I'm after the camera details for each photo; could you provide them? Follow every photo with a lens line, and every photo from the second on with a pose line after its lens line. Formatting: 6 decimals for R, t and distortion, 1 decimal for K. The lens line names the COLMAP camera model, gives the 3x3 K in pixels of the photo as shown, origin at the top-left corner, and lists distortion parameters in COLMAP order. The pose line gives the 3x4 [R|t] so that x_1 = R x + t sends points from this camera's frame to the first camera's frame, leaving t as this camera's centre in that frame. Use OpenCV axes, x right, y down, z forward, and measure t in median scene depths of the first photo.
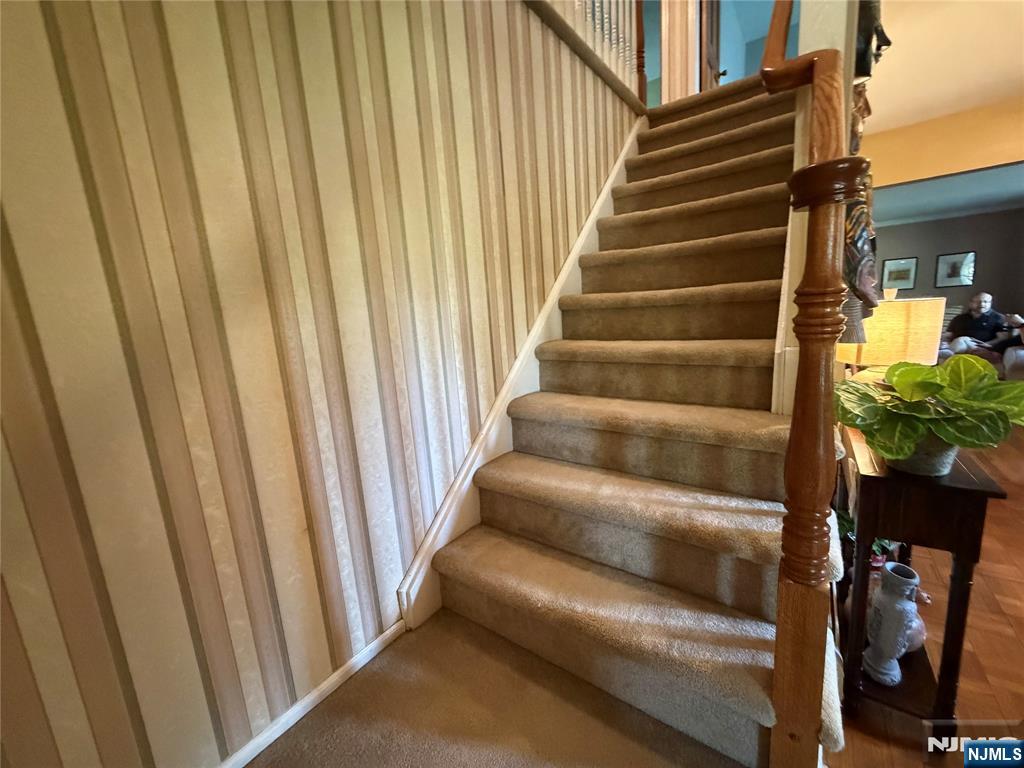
lens RADIAL K [[407.1, 0, 512.2], [0, 407.1, 383.2], [0, 0, 1]] dist [0.000626, 0.000998]
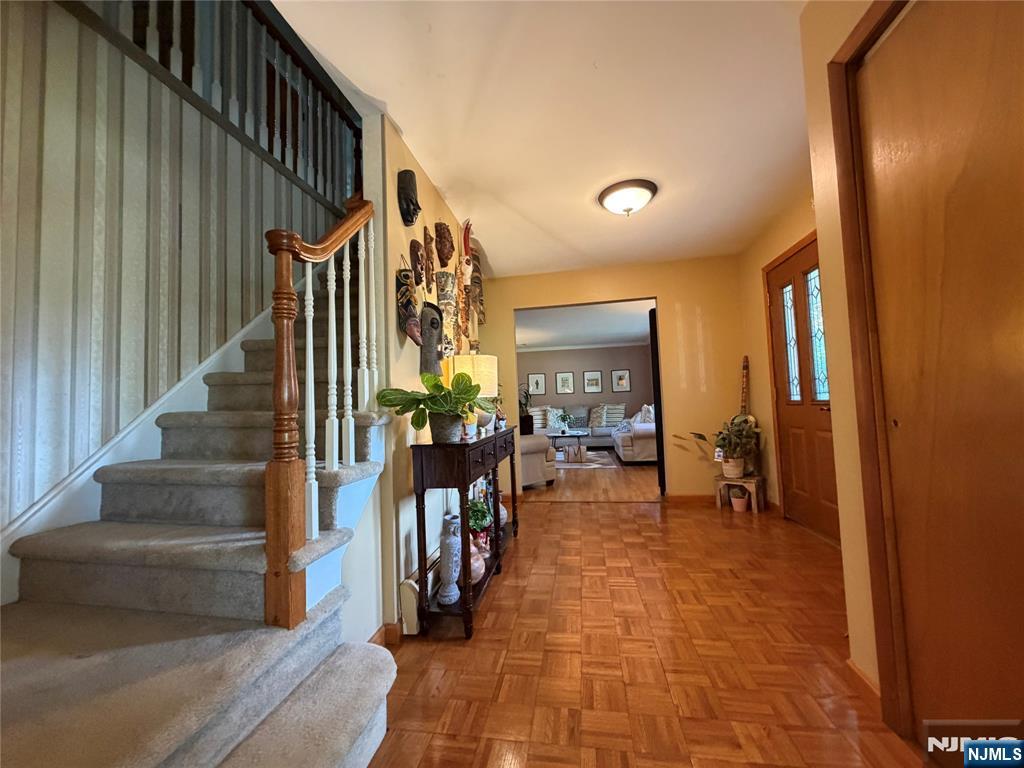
lens RADIAL K [[407.1, 0, 512.5], [0, 407.1, 383.1], [0, 0, 1]] dist [0.000626, 0.000998]
pose [[0.900244, 0.064172, 0.430630, 0.362134], [0.048421, 0.968185, -0.245504, 0.275680], [-0.432685, 0.241865, 0.868496, -0.404892]]
